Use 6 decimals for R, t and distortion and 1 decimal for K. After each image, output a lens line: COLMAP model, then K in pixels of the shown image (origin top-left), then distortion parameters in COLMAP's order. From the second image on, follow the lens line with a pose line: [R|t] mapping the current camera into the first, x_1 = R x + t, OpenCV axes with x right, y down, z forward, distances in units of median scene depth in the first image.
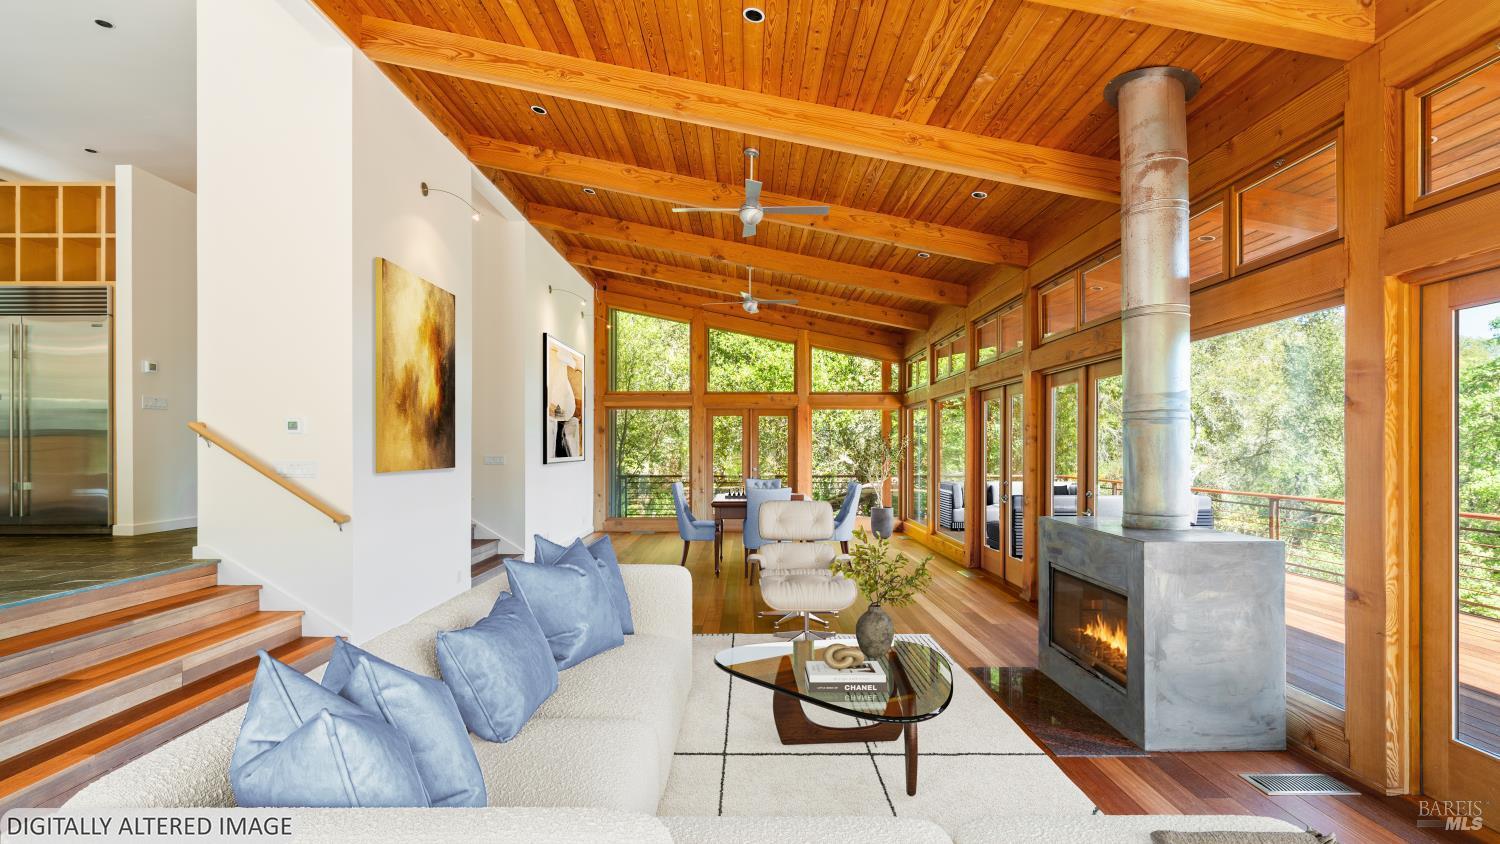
lens RADIAL K [[694.9, 0, 749.6], [0, 694.9, 449.0], [0, 0, 1]] dist [0.003144, 0.001270]
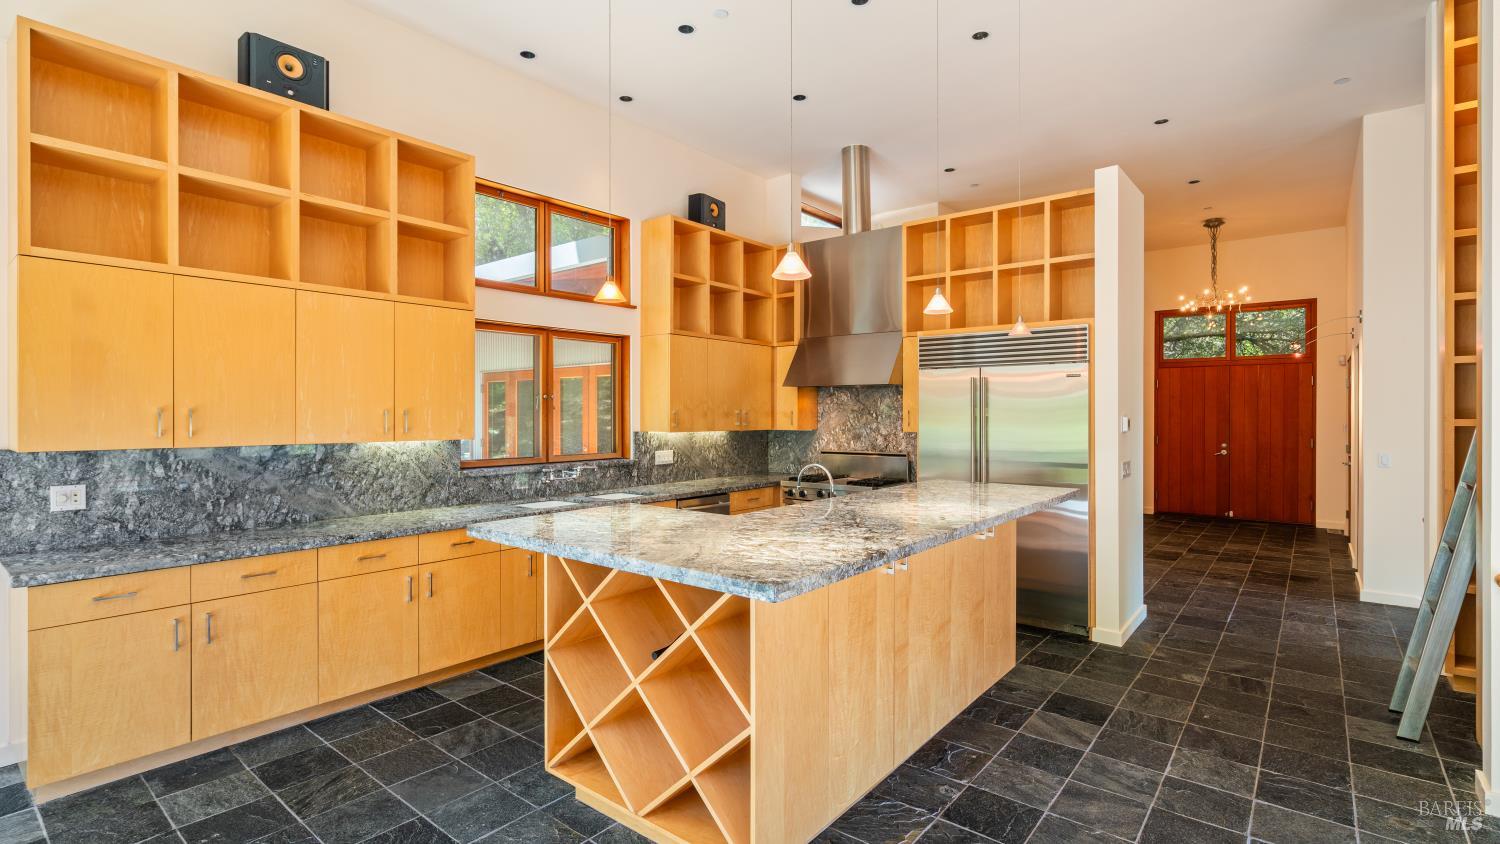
lens RADIAL K [[699.7, 0, 750.0], [0, 699.7, 422.0], [0, 0, 1]] dist [-0.001751, -0.000073]
pose [[0.773128, 0.010609, -0.634161, -0.849975], [-0.001390, 0.999886, 0.015032, -0.161615], [0.634248, -0.010740, 0.773055, 0.172959]]
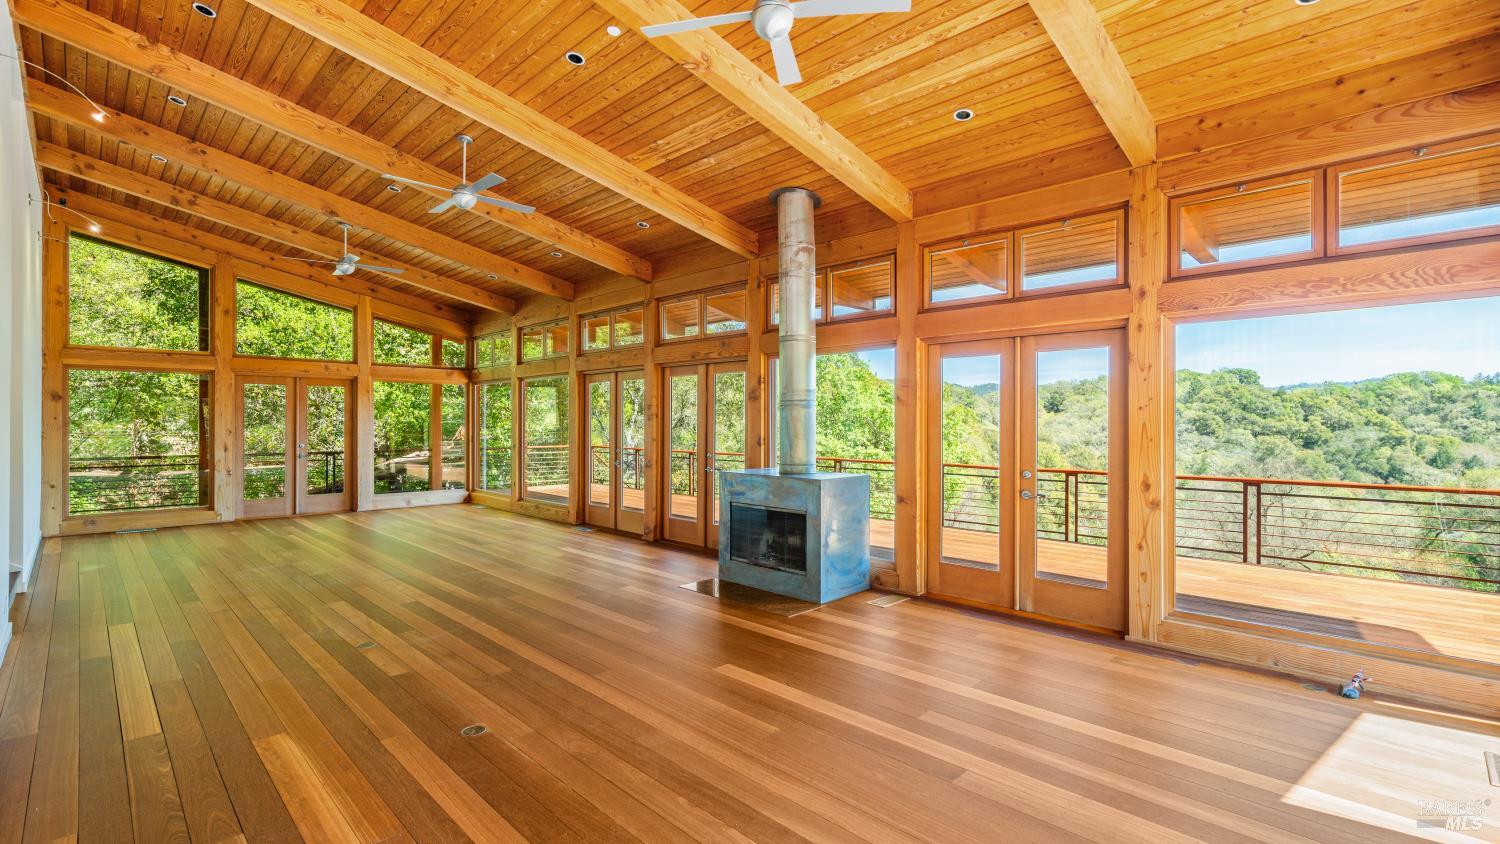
lens RADIAL K [[670.0, 0, 750.0], [0, 670.0, 422.0], [0, 0, 1]] dist [-0.000204, 0.000311]
pose [[0.707762, 0.000931, 0.706451, -0.471645], [-0.000584, 1.000000, -0.000733, -0.002222], [-0.706451, 0.000107, 0.707762, -0.015086]]
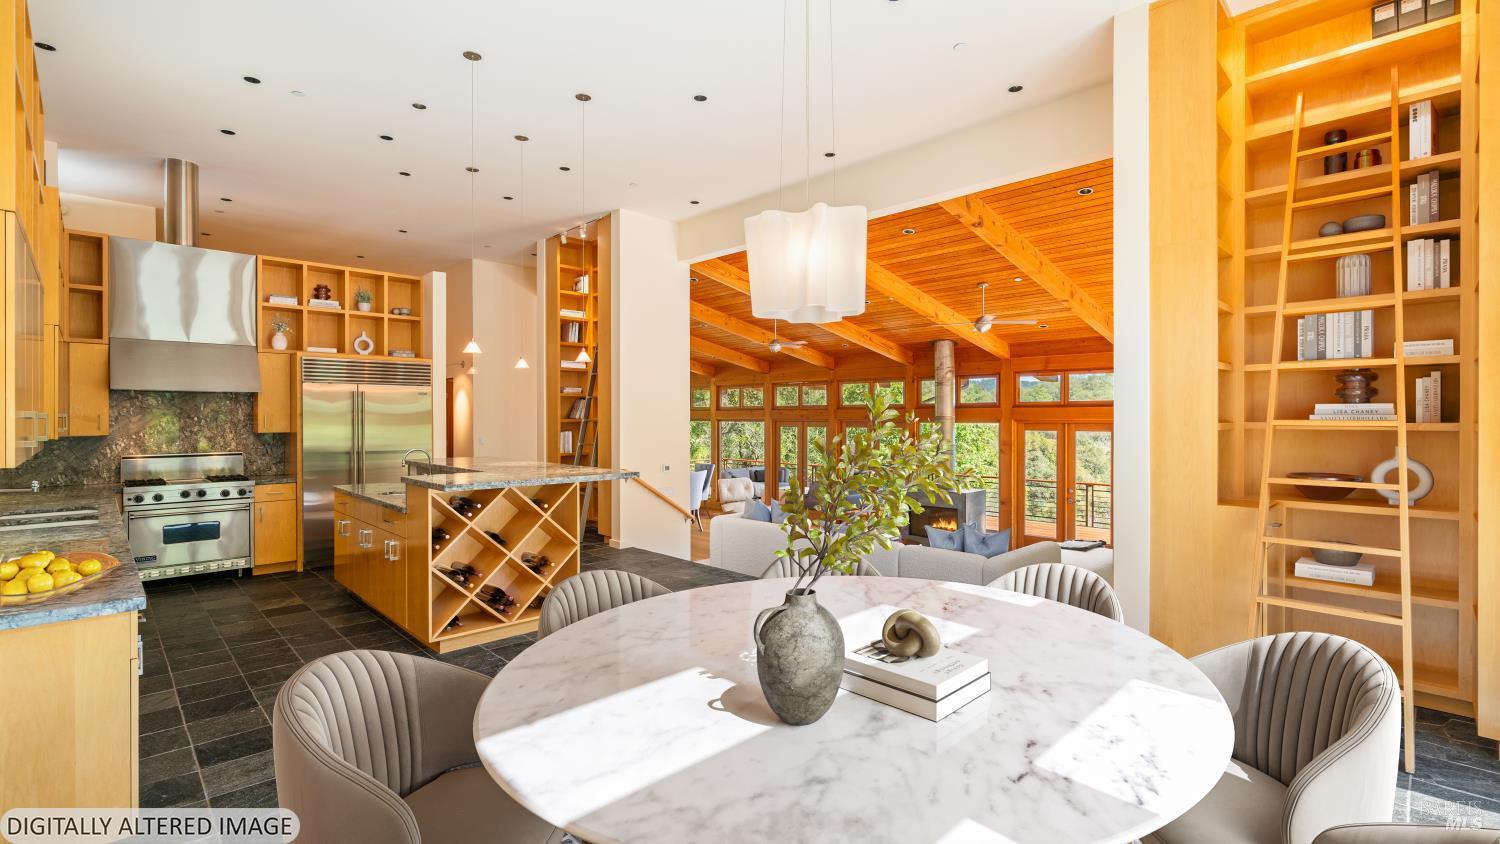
lens RADIAL K [[670.0, 0, 750.0], [0, 670.0, 422.0], [0, 0, 1]] dist [-0.000204, 0.000311]
pose [[0.715894, -0.005869, 0.698185, -1.641731], [0.001502, 0.999975, 0.006865, -0.155934], [-0.698208, -0.003866, 0.715885, -0.393490]]
